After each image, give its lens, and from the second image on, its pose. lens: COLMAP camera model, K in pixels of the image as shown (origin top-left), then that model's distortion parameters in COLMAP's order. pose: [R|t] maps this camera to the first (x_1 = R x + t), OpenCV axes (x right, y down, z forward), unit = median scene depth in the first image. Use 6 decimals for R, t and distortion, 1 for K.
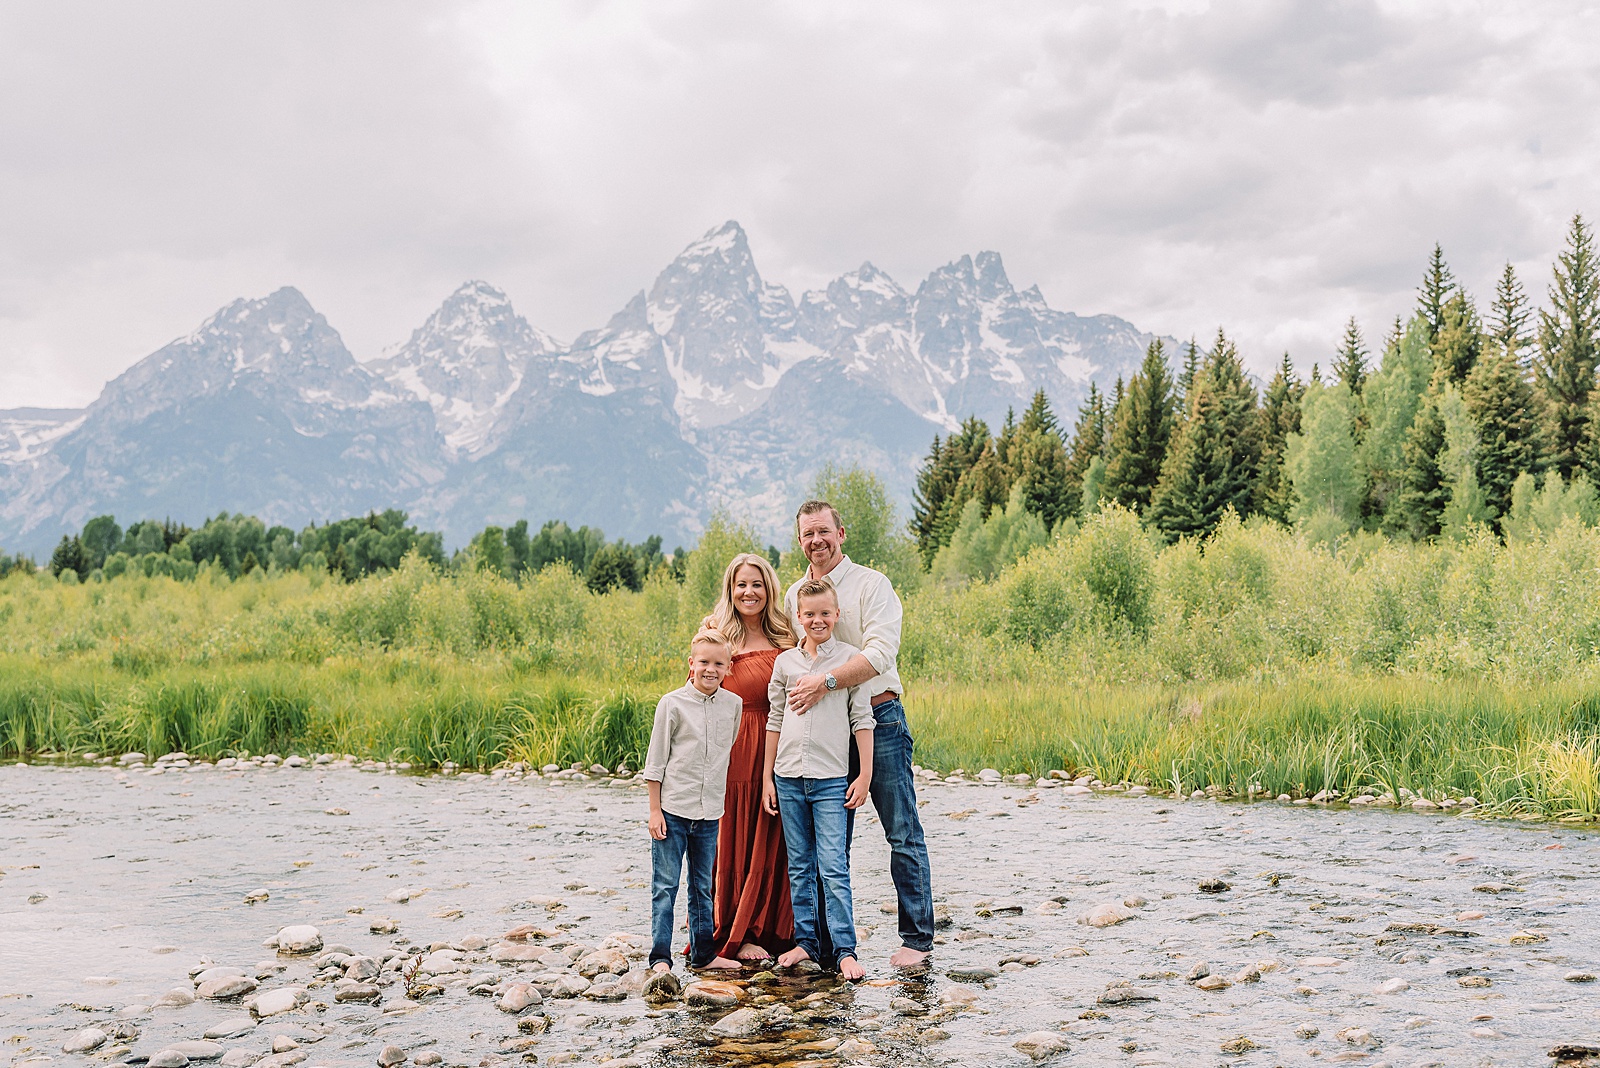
lens RADIAL K [[1991.5, 0, 800.0], [0, 1991.5, 534.0], [0, 0, 1]] dist [0.006245, 0.011893]
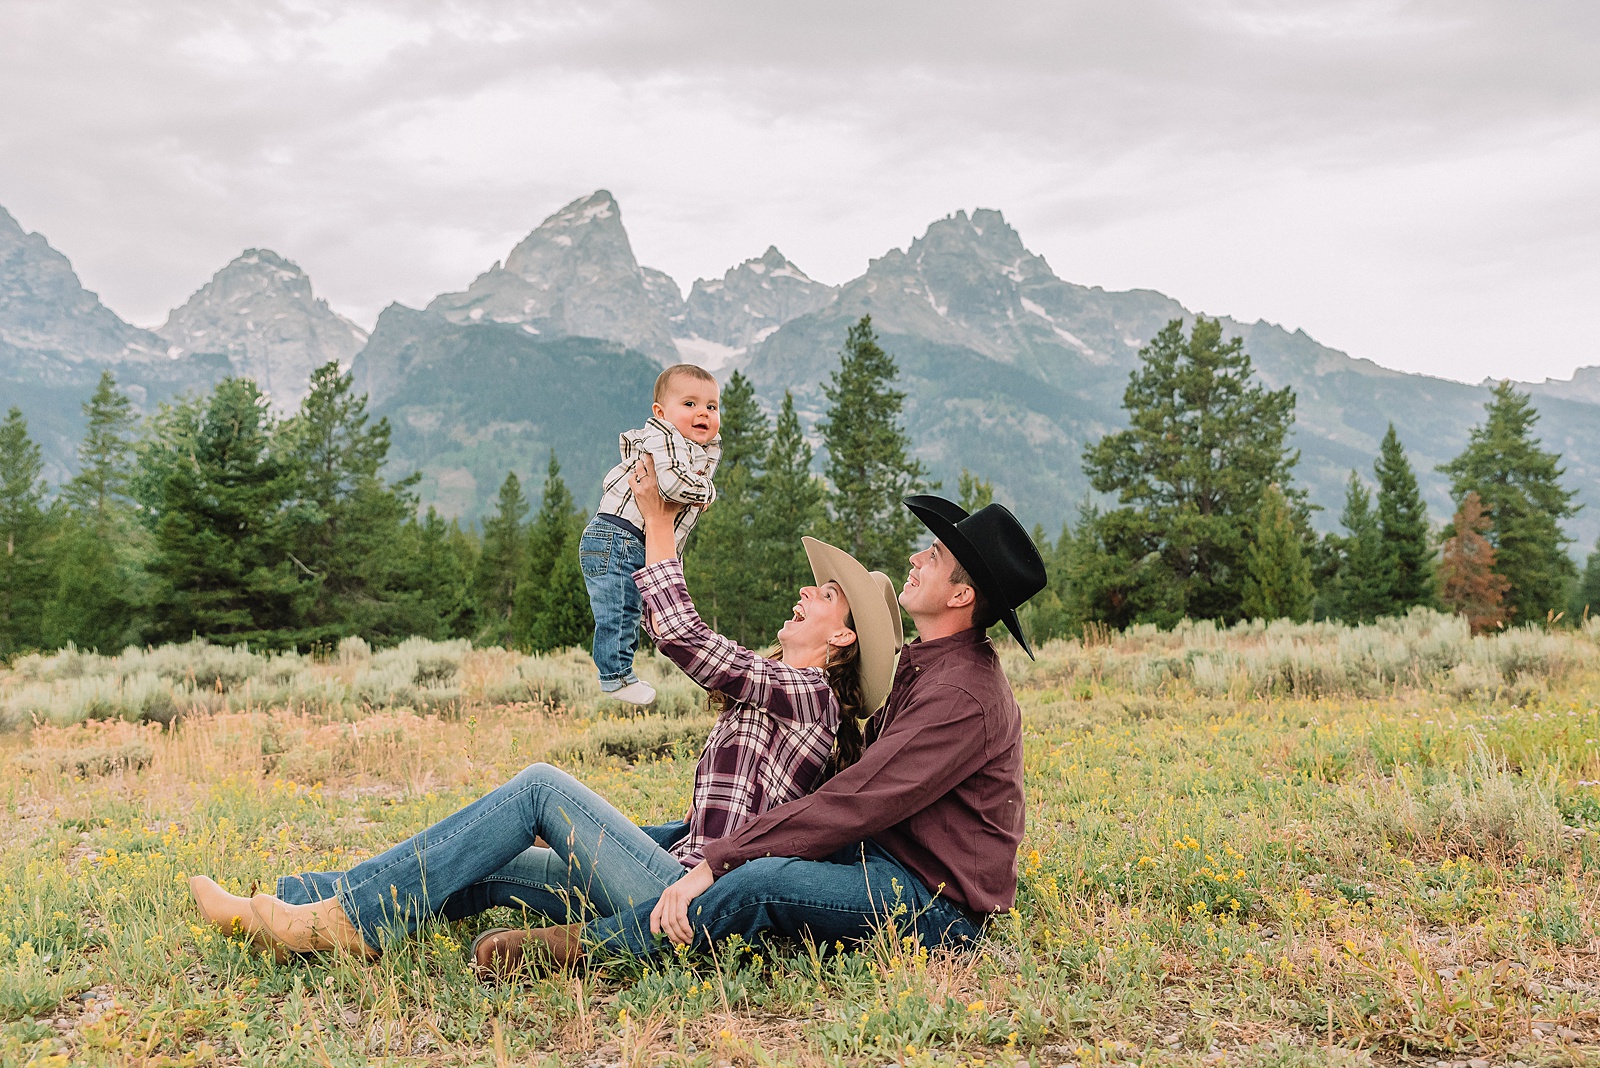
lens RADIAL K [[1499.2, 0, 871.8], [0, 1499.2, 533.9], [0, 0, 1]] dist [-0.009500, -0.002836]
pose [[0.959947, 0.003496, 0.280160, -0.109896], [0.010475, 0.998775, -0.048355, 0.013814], [-0.279986, 0.049353, 0.958735, 0.437300]]
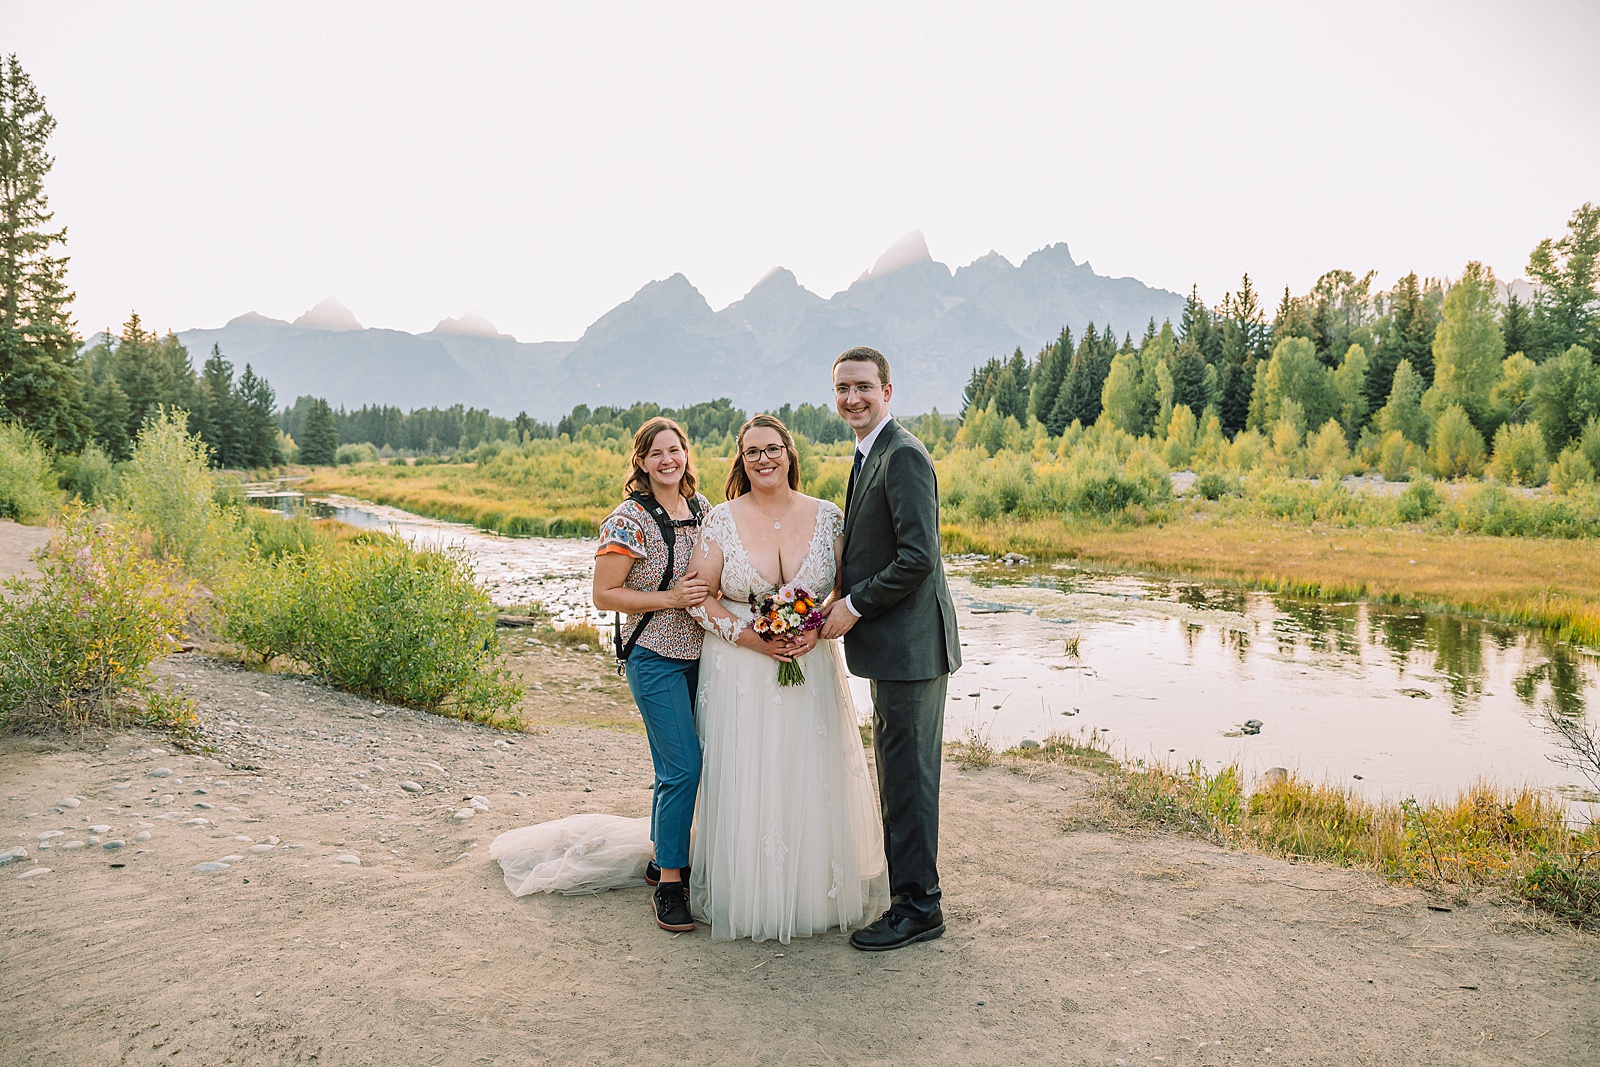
lens RADIAL K [[1107.2, 0, 800.0], [0, 1107.2, 533.5], [0, 0, 1]] dist [-0.152591, 0.117474]
pose [[0.988918, 0.005490, -0.148361, 0.010681], [0.012491, 0.992696, 0.119994, -0.003243], [0.147937, -0.120517, 0.981626, -0.022670]]
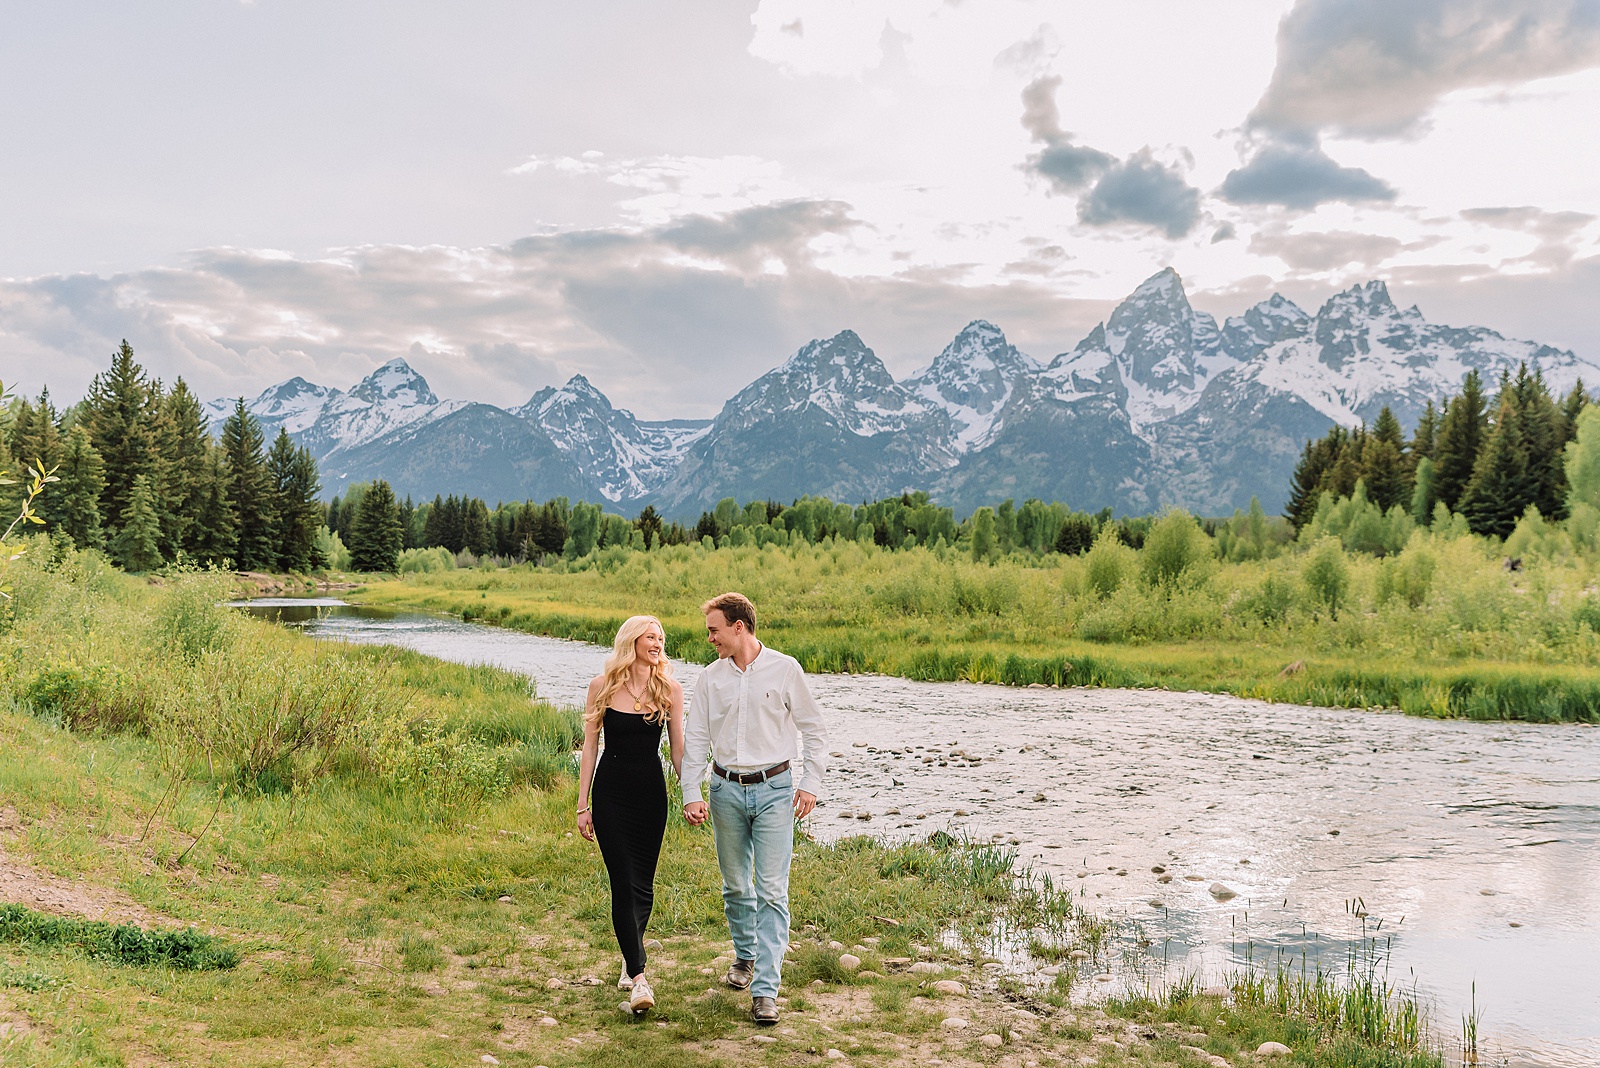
lens RADIAL K [[1461.7, 0, 800.0], [0, 1461.7, 534.0], [0, 0, 1]] dist [-0.009295, 0.003581]
pose [[0.959729, -0.002291, -0.280918, 0.002657], [0.008485, 0.999747, 0.020836, -0.001525], [0.280799, -0.022380, 0.959506, -0.010156]]
